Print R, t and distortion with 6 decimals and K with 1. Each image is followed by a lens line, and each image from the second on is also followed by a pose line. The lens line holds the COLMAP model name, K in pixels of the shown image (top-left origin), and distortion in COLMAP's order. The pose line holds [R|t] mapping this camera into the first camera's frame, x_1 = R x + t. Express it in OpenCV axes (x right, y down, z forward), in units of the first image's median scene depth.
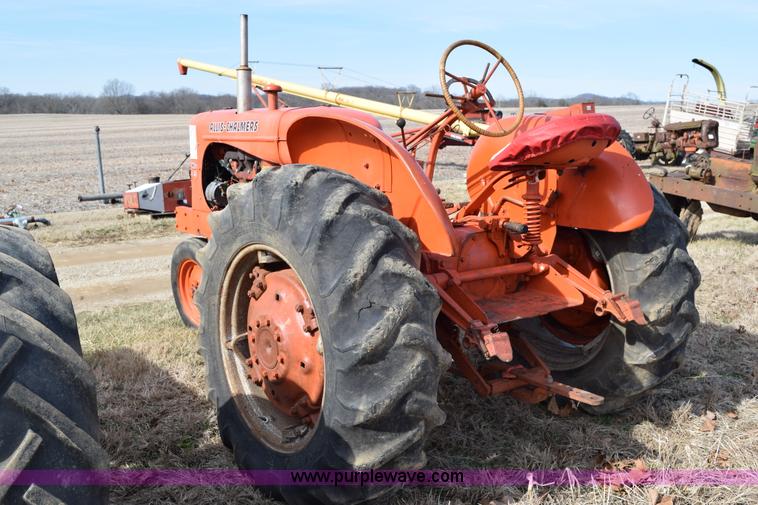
lens RADIAL K [[806.7, 0, 380.0], [0, 806.7, 254.3], [0, 0, 1]] dist [-0.064268, 0.000000]
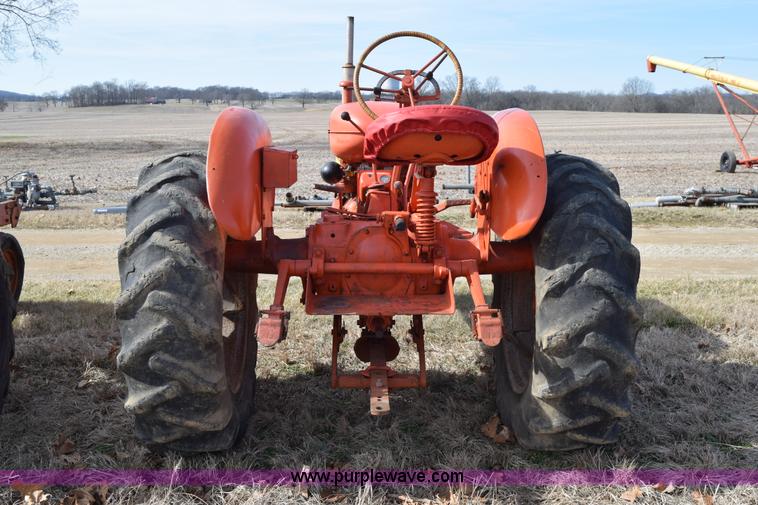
lens RADIAL K [[806.7, 0, 371.3], [0, 806.7, 249.3], [0, 0, 1]] dist [-0.064268, 0.000000]
pose [[0.795272, 0.104390, -0.597197, 0.765061], [-0.106815, 0.993781, 0.031470, -0.032245], [0.596768, 0.038762, 0.801477, 0.220164]]
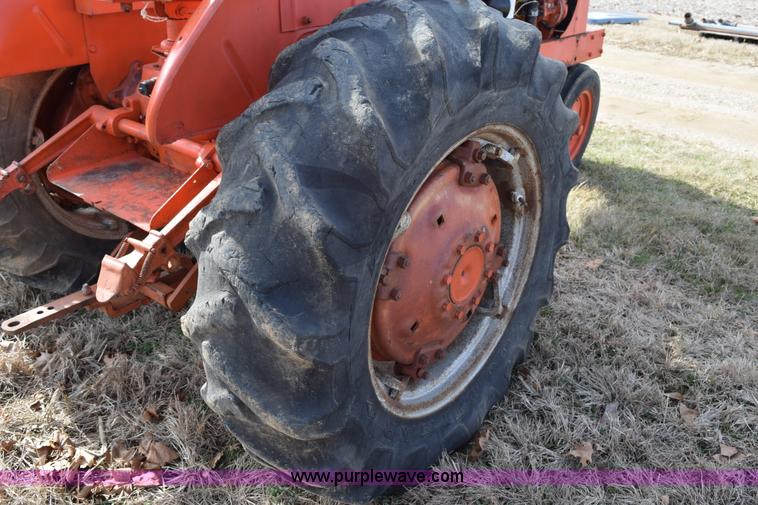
lens RADIAL K [[686.1, 0, 369.4], [0, 686.1, 252.5], [0, 0, 1]] dist [-0.097306, 0.017723]
pose [[0.204444, 0.451719, -0.868419, 0.797931], [-0.176849, 0.889604, 0.421105, -0.186111], [0.962771, 0.067486, 0.261760, 1.093690]]
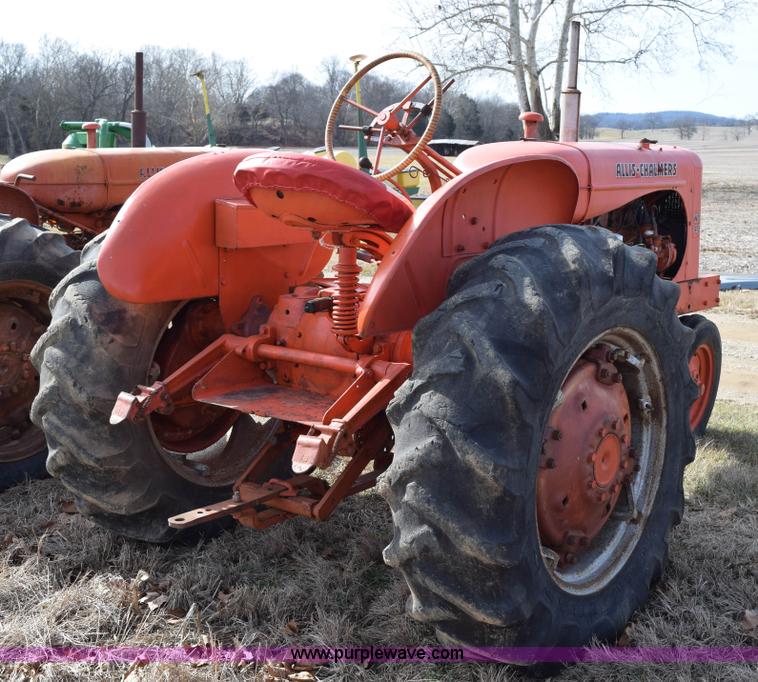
lens RADIAL K [[1128.4, 0, 384.8], [0, 1128.4, 341.9], [0, 0, 1]] dist [-0.085781, 0.000000]
pose [[0.221964, 0.175231, -0.959180, 1.259450], [-0.172211, 0.975300, 0.138324, -0.163689], [0.959727, 0.134479, 0.246658, 0.854731]]
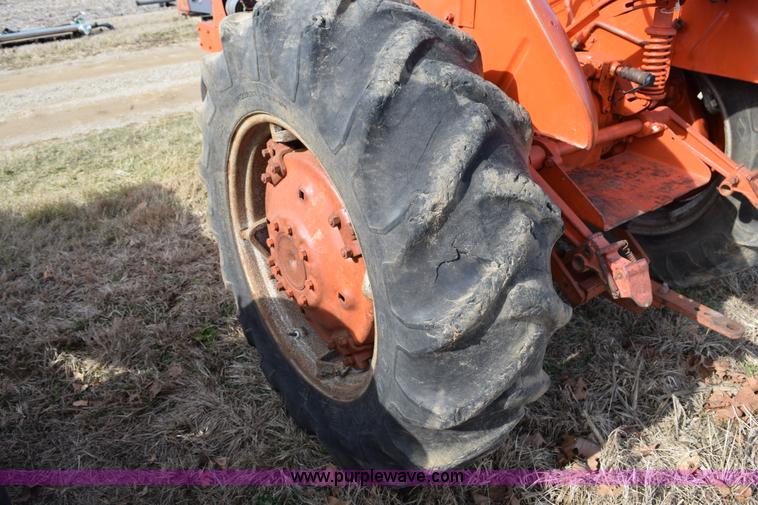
lens RADIAL K [[594.4, 0, 383.5], [0, 594.4, 250.3], [0, 0, 1]] dist [-0.083988, 0.002682]
pose [[0.999728, 0.006136, -0.022520, -0.044445], [0.001903, 0.940190, 0.340646, -0.067763], [0.023263, -0.340596, 0.939922, 0.486792]]
